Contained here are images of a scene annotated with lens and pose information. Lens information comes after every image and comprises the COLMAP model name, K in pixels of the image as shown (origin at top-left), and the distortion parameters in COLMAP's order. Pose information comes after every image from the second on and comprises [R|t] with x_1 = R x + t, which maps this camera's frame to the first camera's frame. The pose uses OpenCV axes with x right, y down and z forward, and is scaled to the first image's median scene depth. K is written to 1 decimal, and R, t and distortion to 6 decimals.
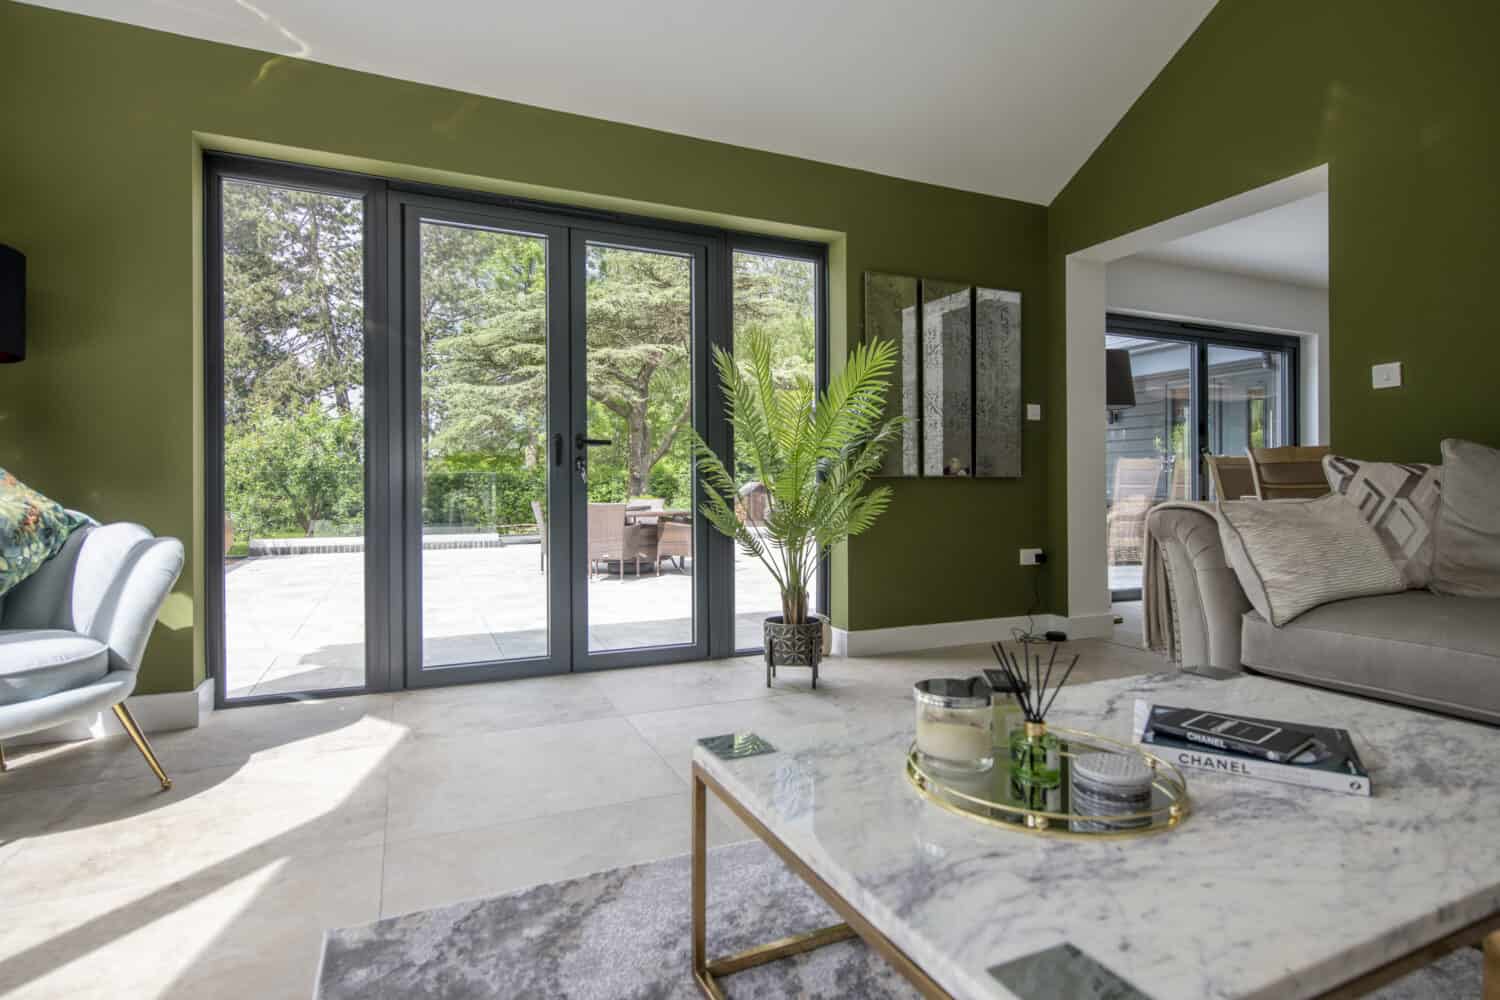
lens RADIAL K [[771.4, 0, 753.3], [0, 771.4, 491.2], [0, 0, 1]] dist [0.001480, 0.000209]
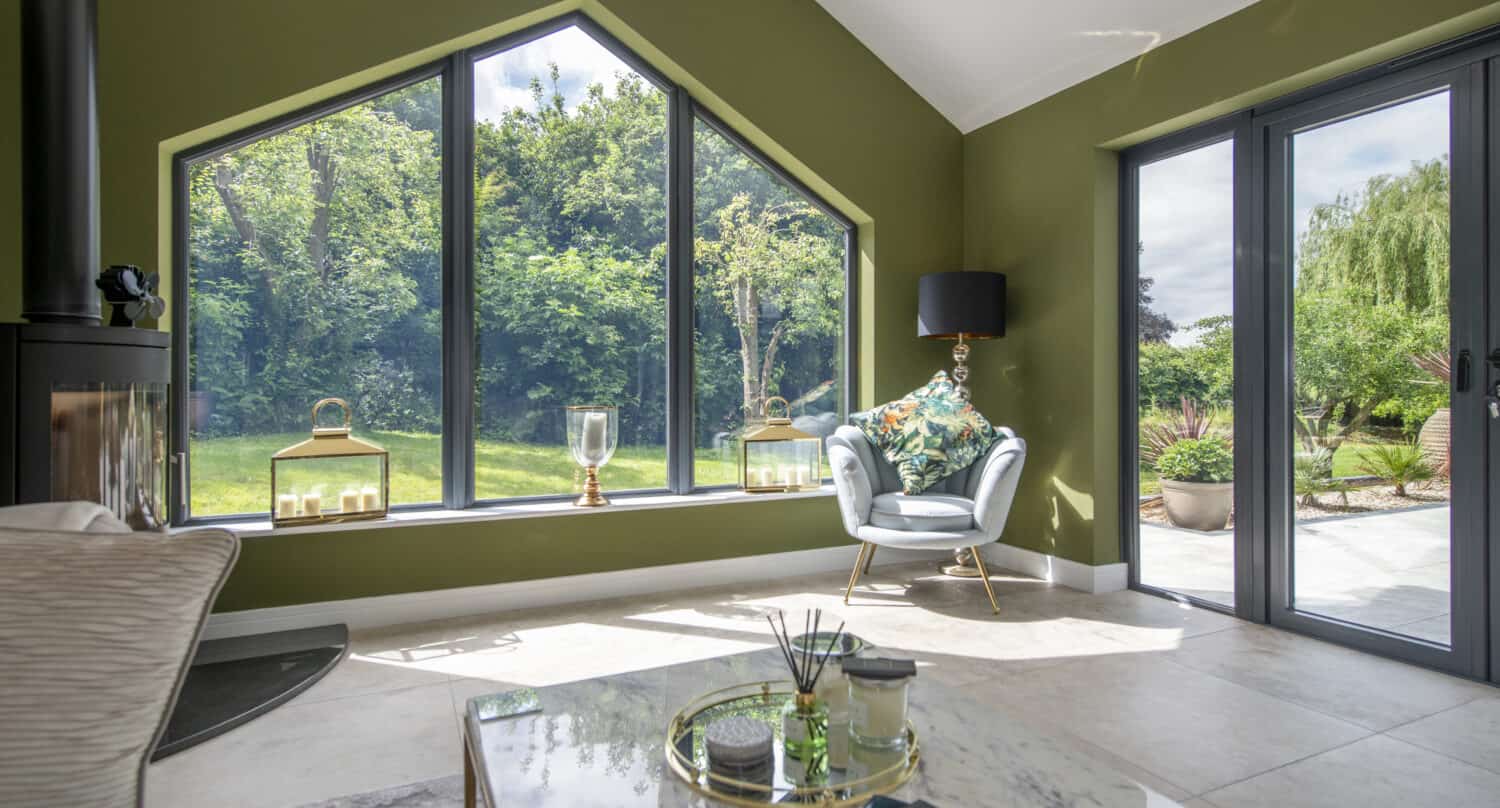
lens RADIAL K [[770.0, 0, 755.2], [0, 770.0, 395.7], [0, 0, 1]] dist [0.002928, -0.001249]
pose [[0.003020, -0.001066, -0.999995, 0.709695], [-0.001501, 0.999998, -0.001071, -0.040210], [0.999994, 0.001505, 0.003019, 0.487608]]
